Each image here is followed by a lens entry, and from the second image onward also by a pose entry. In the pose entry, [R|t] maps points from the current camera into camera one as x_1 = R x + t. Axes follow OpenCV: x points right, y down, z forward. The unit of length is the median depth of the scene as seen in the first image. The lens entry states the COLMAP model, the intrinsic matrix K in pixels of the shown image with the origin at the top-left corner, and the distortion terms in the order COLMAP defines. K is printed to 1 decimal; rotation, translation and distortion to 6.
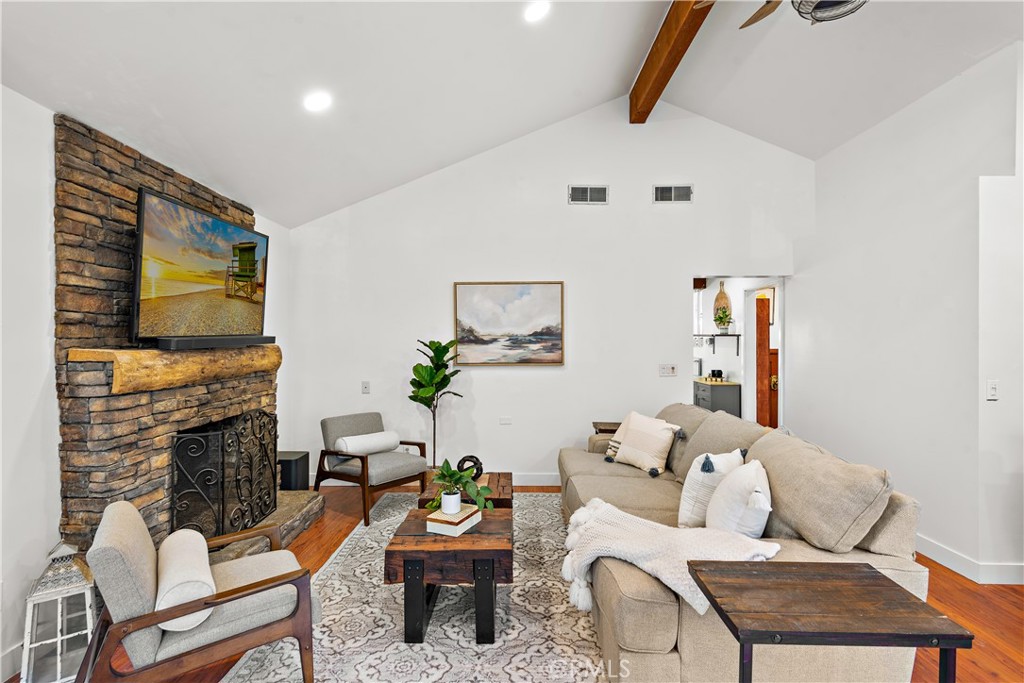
lens RADIAL K [[505.7, 0, 512.0], [0, 505.7, 341.5], [0, 0, 1]] dist [0.015269, -0.000996]
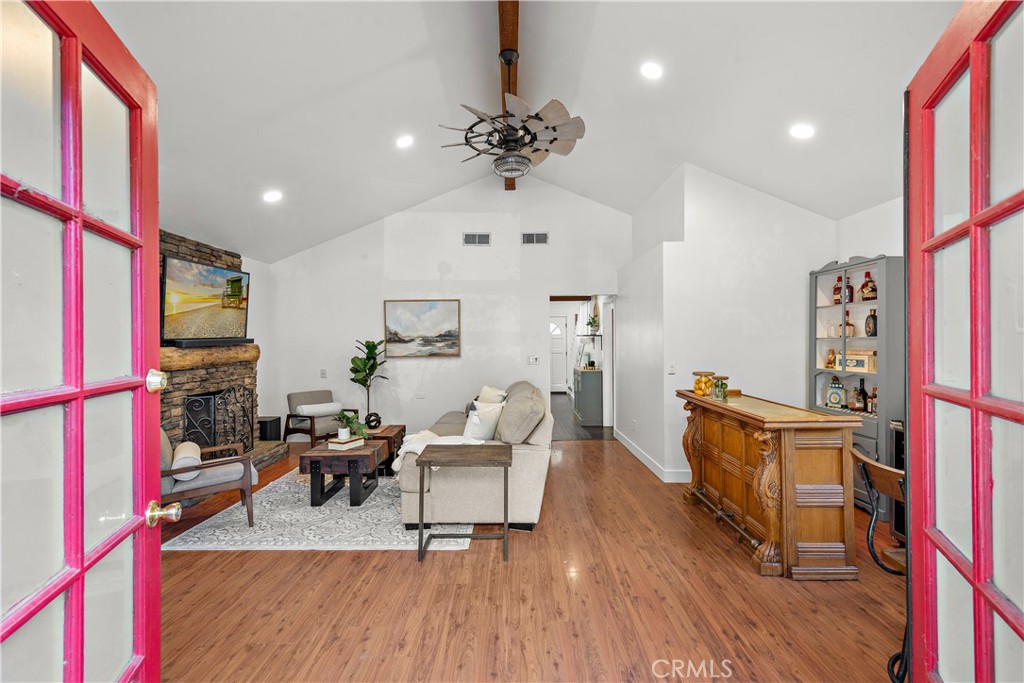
lens RADIAL K [[467.5, 0, 510.3], [0, 467.5, 339.5], [0, 0, 1]] dist [0.023430, -0.000197]
pose [[0.999973, -0.006323, -0.003754, 0.304108], [0.006310, 0.999974, -0.003362, 0.002046], [0.003775, 0.003339, 0.999987, -0.407284]]
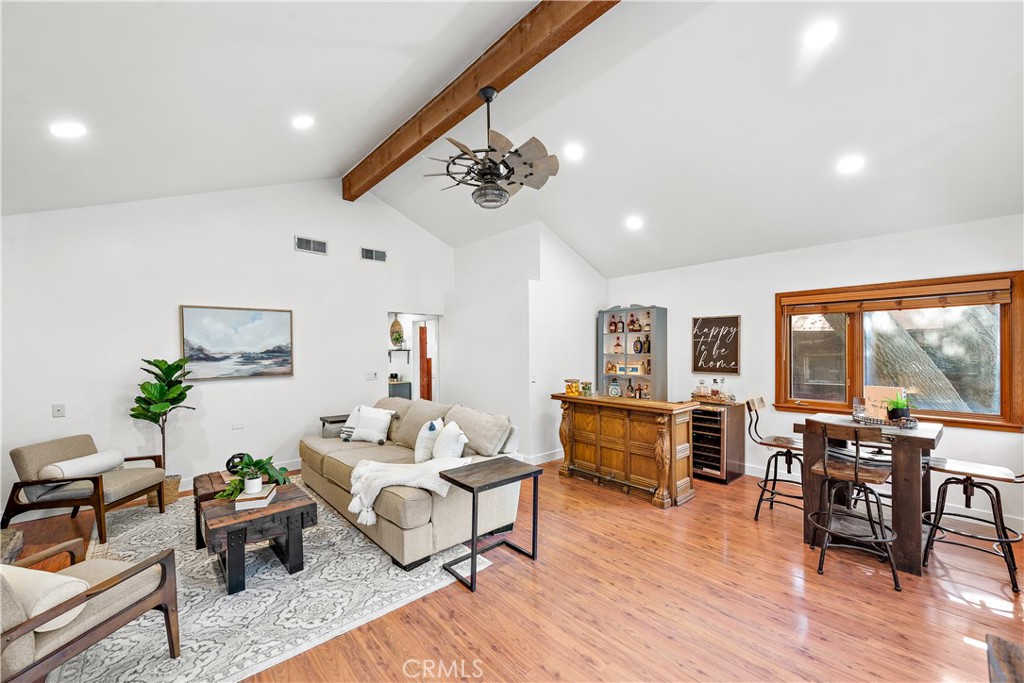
lens RADIAL K [[405.6, 0, 509.6], [0, 405.6, 351.7], [0, 0, 1]] dist [0.014166, -0.000112]
pose [[0.739326, -0.010549, 0.673265, -0.224968], [0.007777, 0.999944, 0.007127, -0.021470], [-0.673303, -0.000034, 0.739367, -0.157738]]
